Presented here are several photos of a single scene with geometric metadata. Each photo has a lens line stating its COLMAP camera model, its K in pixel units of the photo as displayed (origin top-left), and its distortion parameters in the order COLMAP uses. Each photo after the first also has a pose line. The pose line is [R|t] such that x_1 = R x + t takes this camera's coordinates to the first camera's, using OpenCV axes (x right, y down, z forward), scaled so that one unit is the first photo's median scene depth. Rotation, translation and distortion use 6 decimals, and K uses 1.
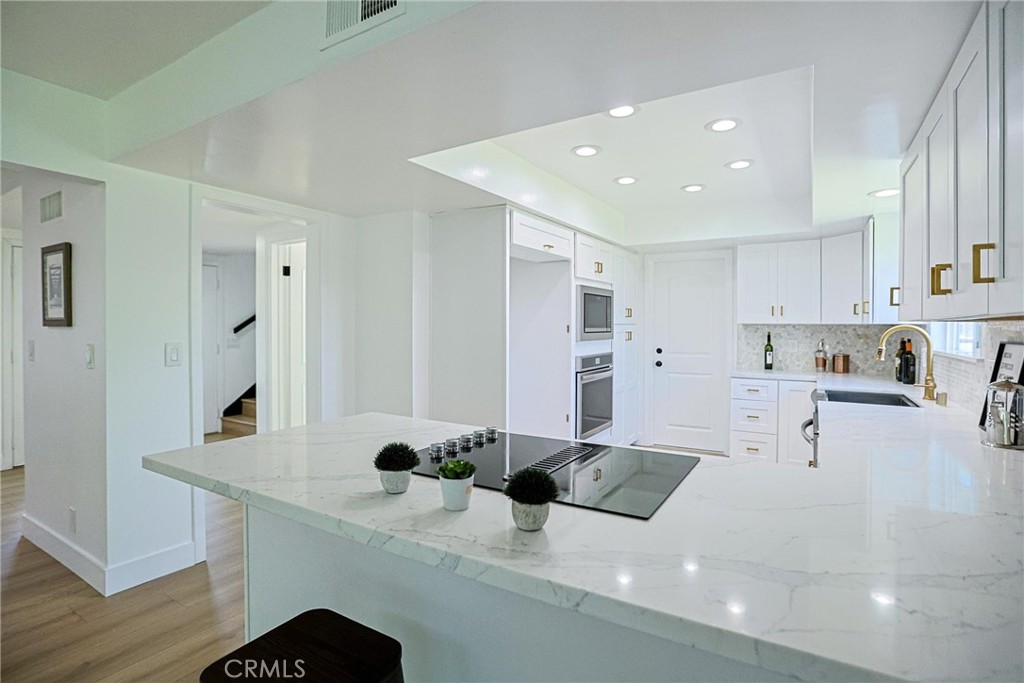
lens RADIAL K [[495.1, 0, 510.5], [0, 495.1, 329.6], [0, 0, 1]] dist [-0.052710, 0.025354]
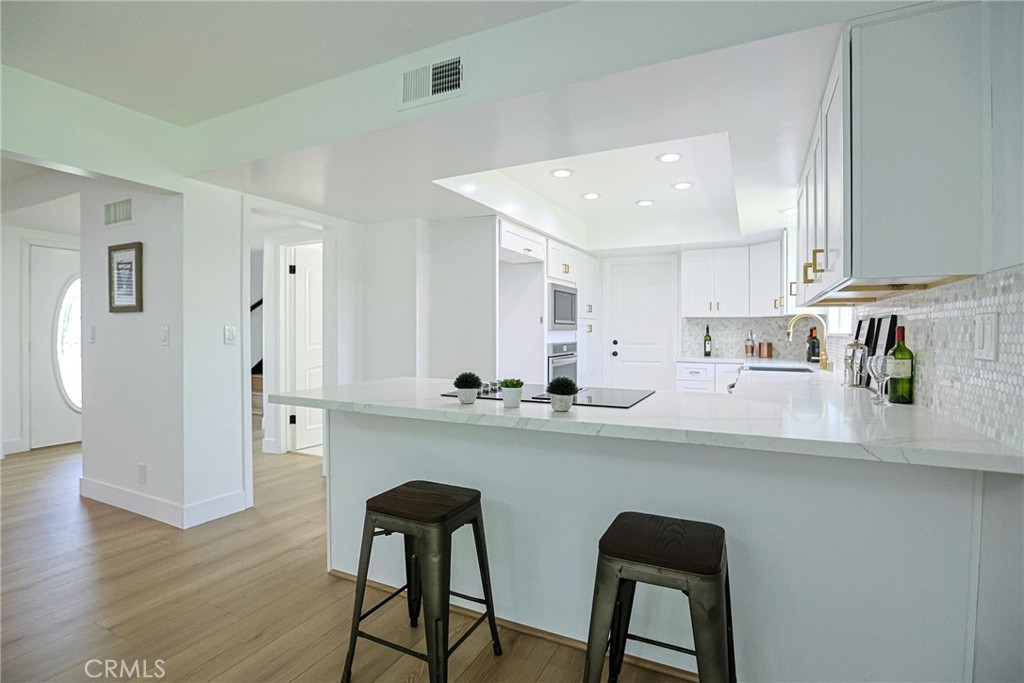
lens RADIAL K [[500.7, 0, 494.1], [0, 500.7, 335.1], [0, 0, 1]] dist [-0.052524, 0.027936]
pose [[0.997535, -0.001538, 0.070159, -0.079112], [0.001584, 0.999999, -0.000601, 0.034536], [-0.070158, 0.000710, 0.997536, -0.181120]]
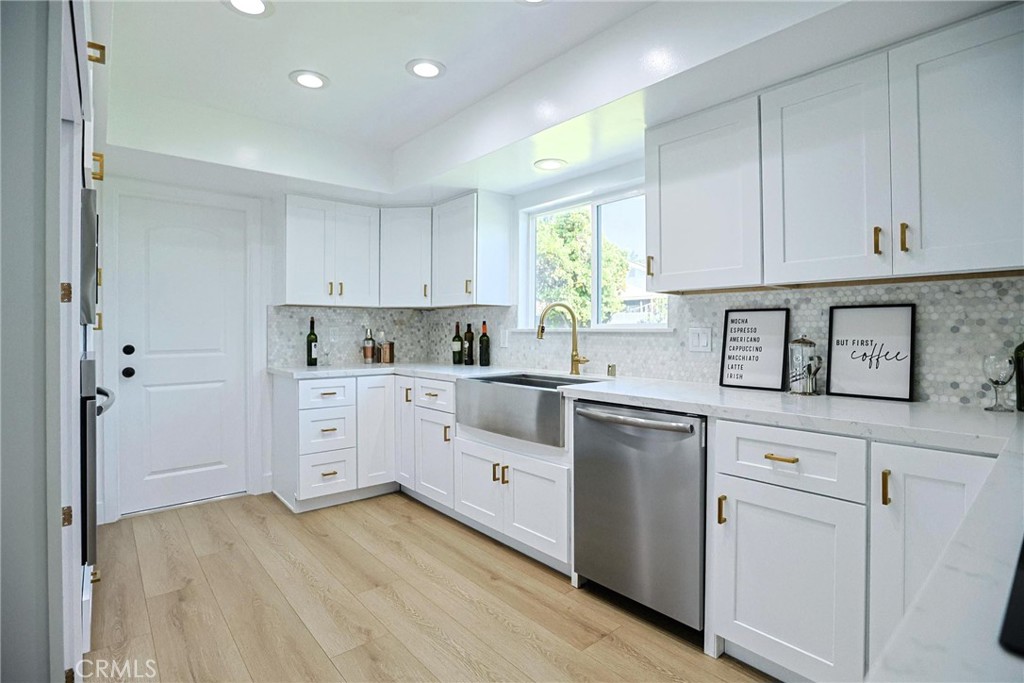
lens RADIAL K [[514.0, 0, 510.4], [0, 514.0, 326.1], [0, 0, 1]] dist [-0.054692, 0.030402]
pose [[0.303520, 0.002698, 0.952821, -0.157646], [0.009713, 0.999935, -0.005925, 0.030879], [-0.952775, 0.011054, 0.303474, 0.529302]]
